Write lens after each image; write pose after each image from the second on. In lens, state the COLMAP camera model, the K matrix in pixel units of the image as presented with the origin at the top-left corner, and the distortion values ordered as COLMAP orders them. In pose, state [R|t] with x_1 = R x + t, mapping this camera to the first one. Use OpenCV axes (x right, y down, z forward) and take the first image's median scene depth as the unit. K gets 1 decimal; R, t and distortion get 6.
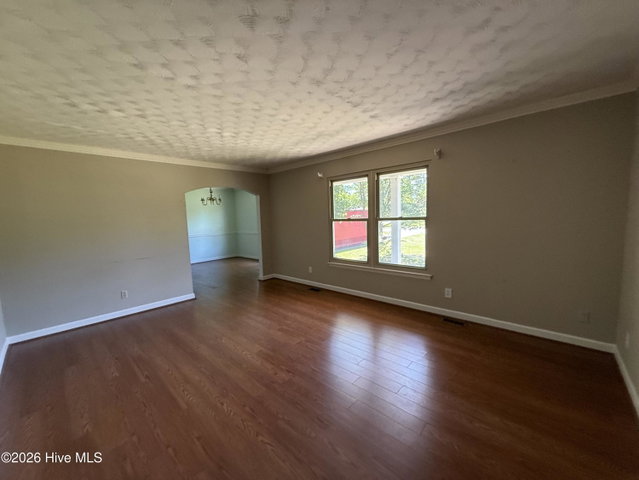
lens RADIAL K [[255.1, 0, 317.8], [0, 255.1, 238.8], [0, 0, 1]] dist [0.000754, 0.000572]
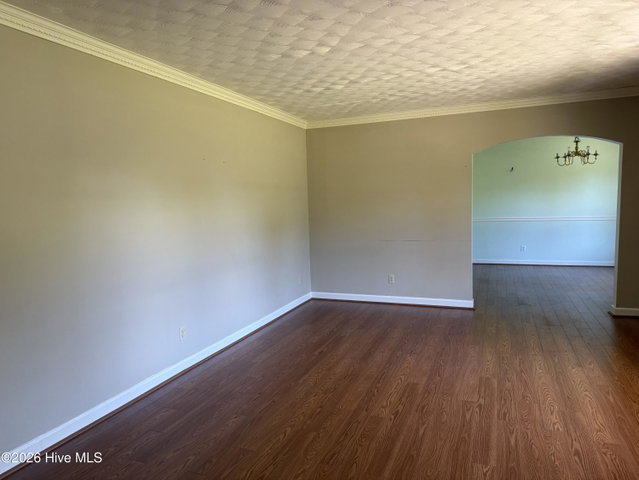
lens RADIAL K [[445.1, 0, 317.8], [0, 445.1, 243.1], [0, 0, 1]] dist [0.091210, -0.111828]
pose [[0.370049, 0.115615, -0.921790, 0.840590], [-0.067930, 0.992937, 0.097269, -0.053879], [0.926525, 0.026623, 0.375289, 0.291109]]
